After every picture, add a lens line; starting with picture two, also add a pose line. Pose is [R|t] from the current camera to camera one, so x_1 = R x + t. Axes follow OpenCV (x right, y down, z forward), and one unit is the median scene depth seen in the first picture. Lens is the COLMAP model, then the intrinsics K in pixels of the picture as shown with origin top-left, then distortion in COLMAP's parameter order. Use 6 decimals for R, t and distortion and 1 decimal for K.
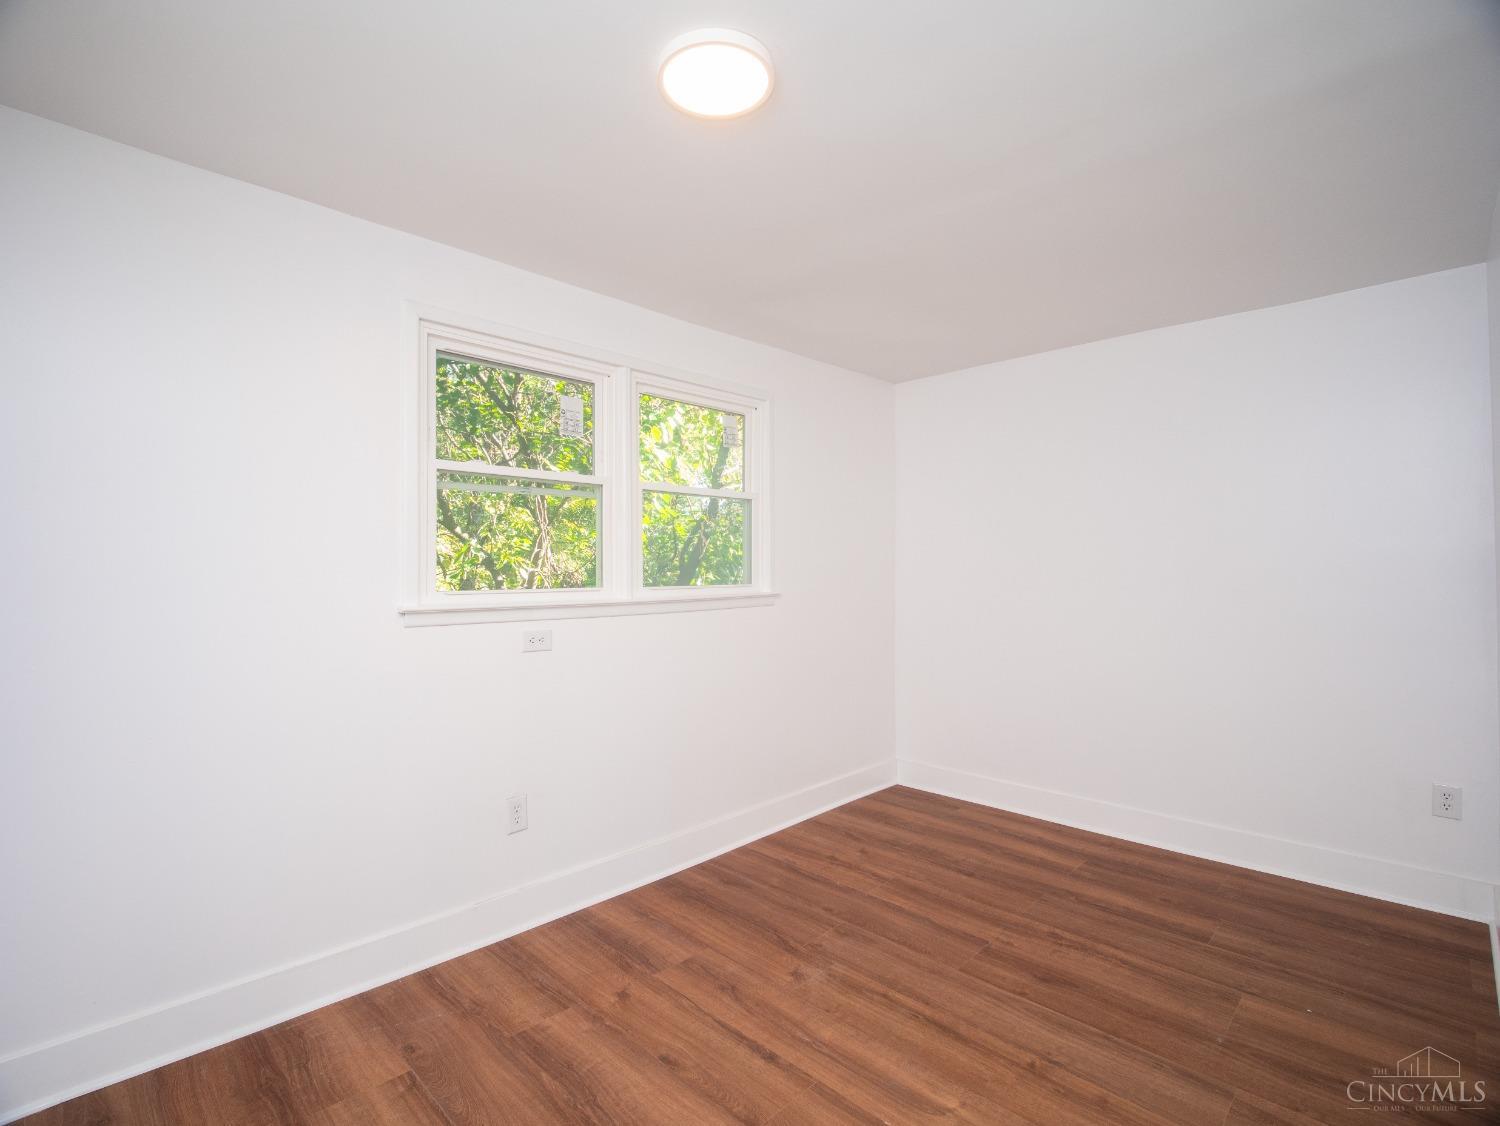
lens RADIAL K [[713.5, 0, 735.8], [0, 713.5, 562.7], [0, 0, 1]] dist [-0.017497, -0.000643]
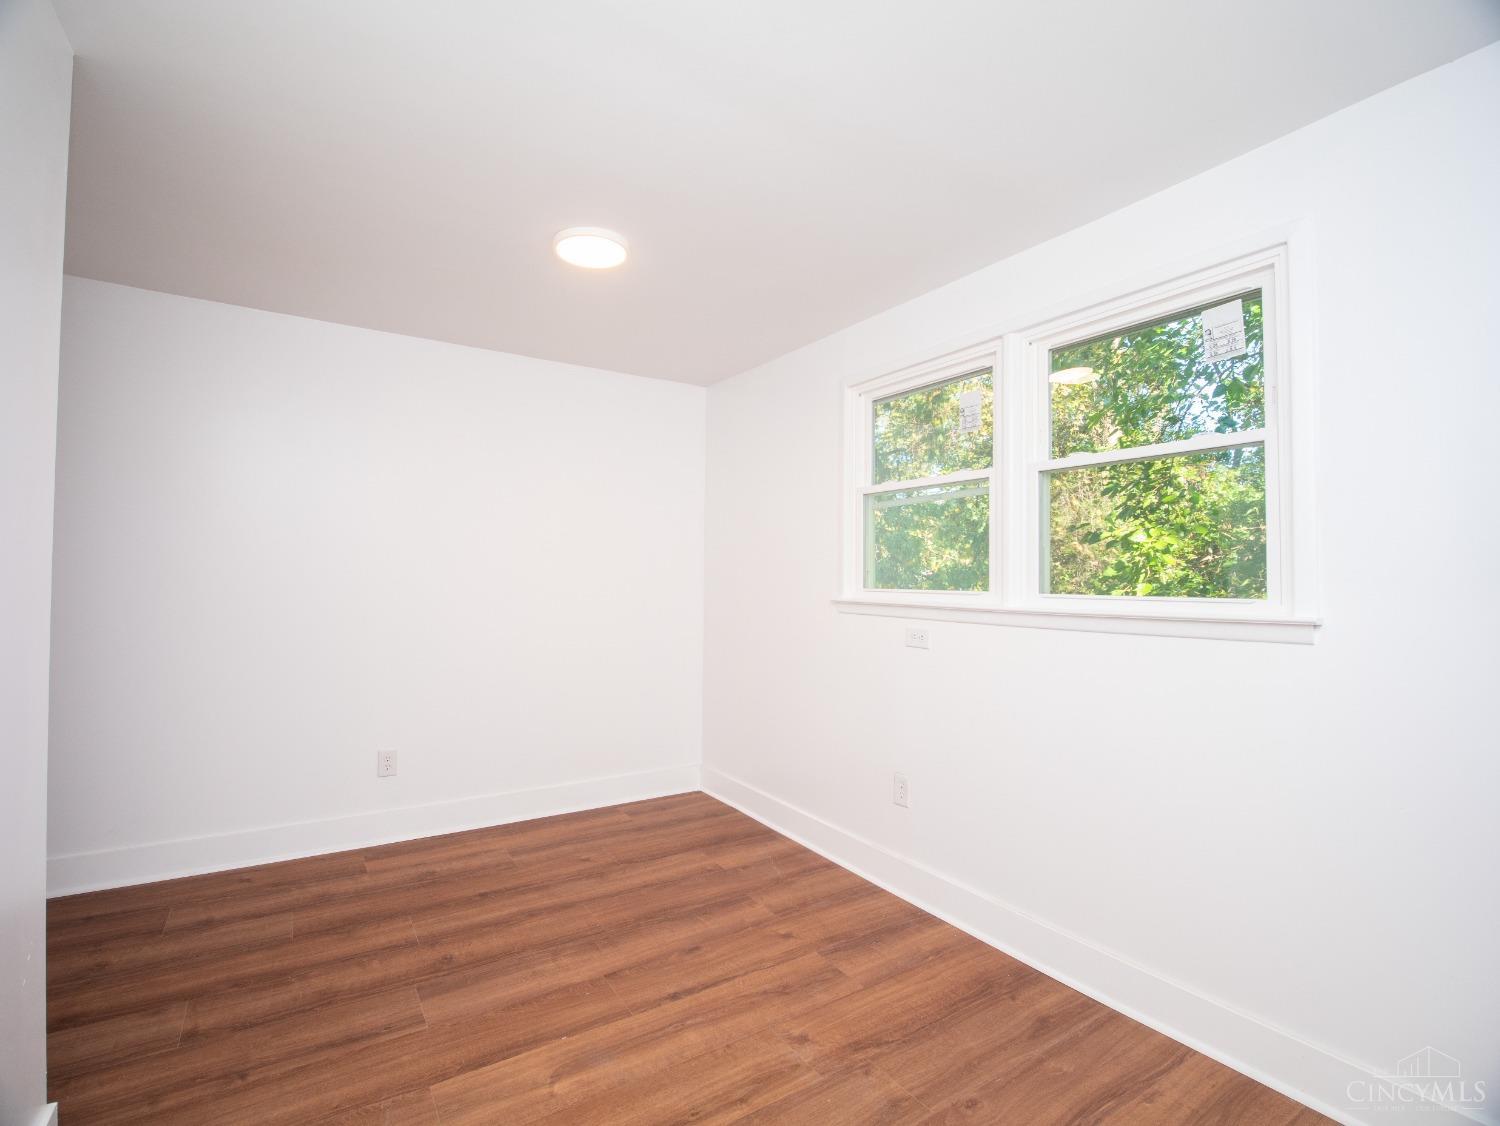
lens RADIAL K [[713.5, 0, 740.6], [0, 713.5, 567.6], [0, 0, 1]] dist [-0.017497, -0.000643]
pose [[-0.213768, -0.009091, -0.976842, 0.956399], [0.002931, 0.999946, -0.009947, 0.015409], [0.976880, -0.004989, -0.213730, 1.123915]]
